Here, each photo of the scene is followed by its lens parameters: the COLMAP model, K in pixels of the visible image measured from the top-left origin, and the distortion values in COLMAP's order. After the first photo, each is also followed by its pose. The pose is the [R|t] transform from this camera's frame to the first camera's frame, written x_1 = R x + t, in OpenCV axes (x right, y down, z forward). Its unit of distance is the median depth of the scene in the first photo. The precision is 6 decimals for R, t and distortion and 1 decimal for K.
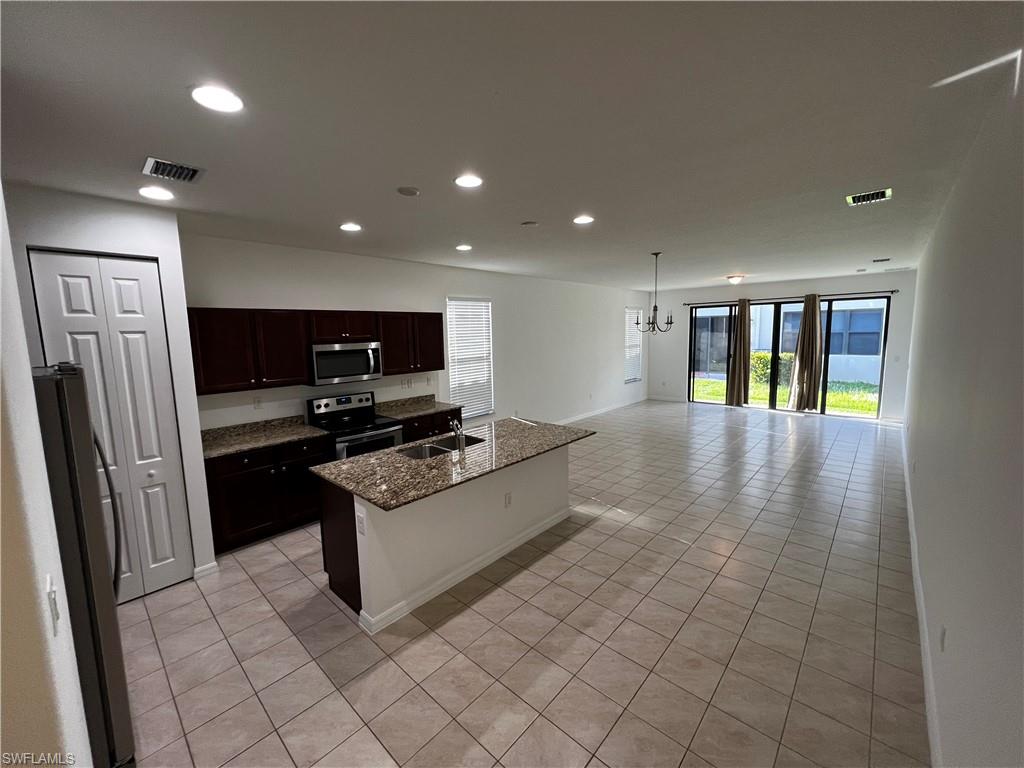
lens RADIAL K [[410.7, 0, 510.5], [0, 410.7, 381.6], [0, 0, 1]] dist [-0.000074, 0.000156]
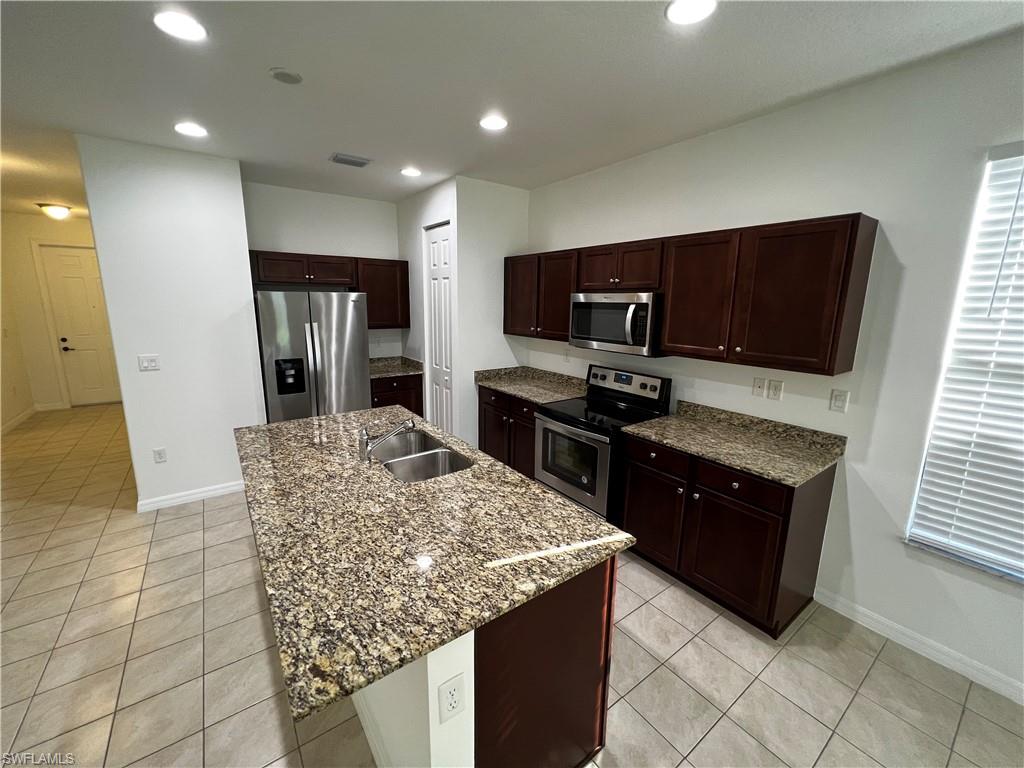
lens RADIAL K [[410.7, 0, 510.1], [0, 410.7, 380.4], [0, 0, 1]] dist [-0.000074, 0.000156]
pose [[-0.197488, 0.210788, -0.957375, 0.298501], [-0.128880, 0.962550, 0.238512, -0.092145], [0.971797, 0.170490, -0.162926, 0.945584]]
